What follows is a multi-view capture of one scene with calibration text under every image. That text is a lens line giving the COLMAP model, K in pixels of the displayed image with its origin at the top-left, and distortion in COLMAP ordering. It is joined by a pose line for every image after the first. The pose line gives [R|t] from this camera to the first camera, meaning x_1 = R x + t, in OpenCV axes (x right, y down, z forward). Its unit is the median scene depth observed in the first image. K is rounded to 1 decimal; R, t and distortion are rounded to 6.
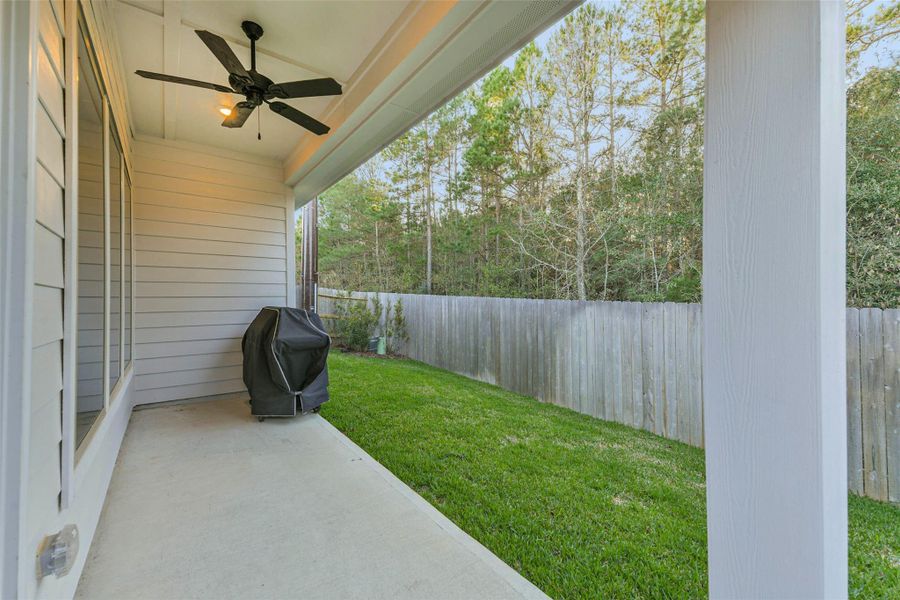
lens RADIAL K [[386.5, 0, 455.7], [0, 386.5, 298.3], [0, 0, 1]] dist [0.072322, -0.035225]
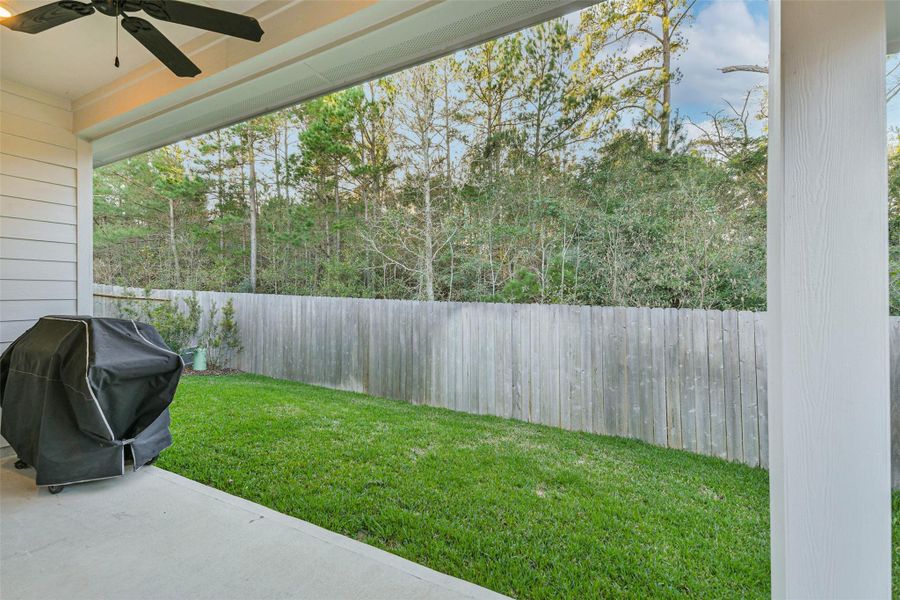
lens RADIAL K [[389.2, 0, 475.1], [0, 389.2, 294.3], [0, 0, 1]] dist [0.073960, -0.036192]
pose [[0.894251, 0.004417, 0.447544, -0.084861], [-0.001816, 0.999979, -0.006241, -0.006882], [-0.447562, 0.004768, 0.894240, 0.044338]]
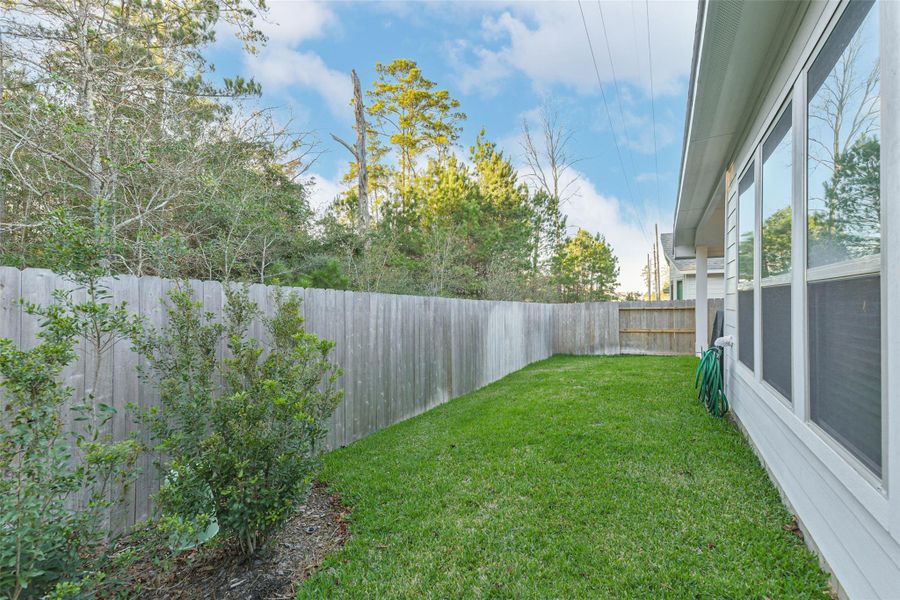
lens RADIAL K [[386.5, 0, 455.7], [0, 386.5, 298.3], [0, 0, 1]] dist [0.072322, -0.035225]
pose [[-0.414553, 0.003181, 0.910019, -0.727102], [-0.002073, 0.999988, -0.004440, 0.002552], [-0.910023, -0.003727, -0.414542, 1.436295]]
